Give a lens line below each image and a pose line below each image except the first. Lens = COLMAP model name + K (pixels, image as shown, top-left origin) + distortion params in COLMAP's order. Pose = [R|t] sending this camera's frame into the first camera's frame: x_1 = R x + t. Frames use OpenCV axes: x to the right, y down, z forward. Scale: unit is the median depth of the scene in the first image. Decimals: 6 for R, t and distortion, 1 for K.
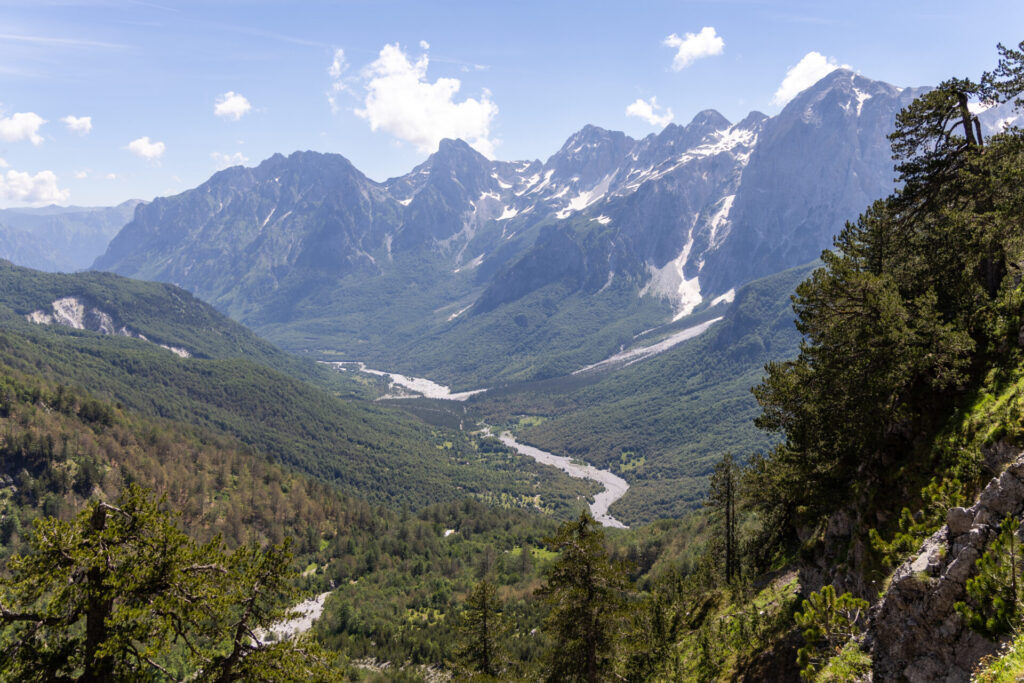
lens RADIAL K [[804.9, 0, 533.2], [0, 804.9, 319.0], [0, 0, 1]] dist [-0.003015, 0.011646]
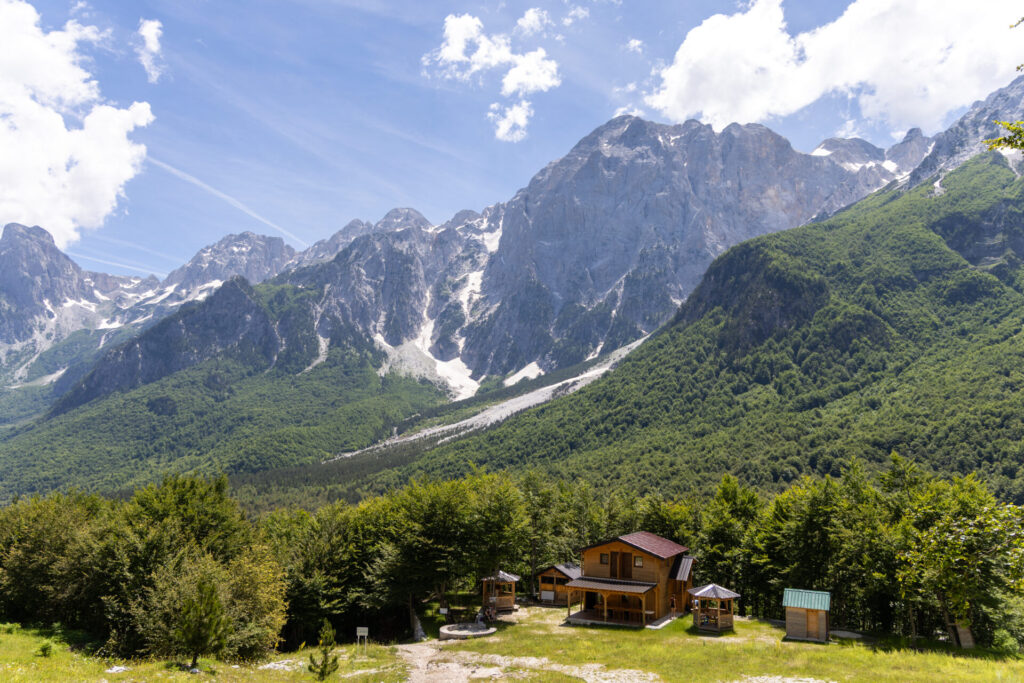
lens RADIAL K [[804.9, 0, 531.1], [0, 804.9, 339.4], [0, 0, 1]] dist [-0.003015, 0.011646]
pose [[0.886453, 0.084210, 0.455094, -0.027188], [0.017722, 0.976411, -0.215194, 0.047739], [-0.462480, 0.198824, 0.864049, 0.261339]]
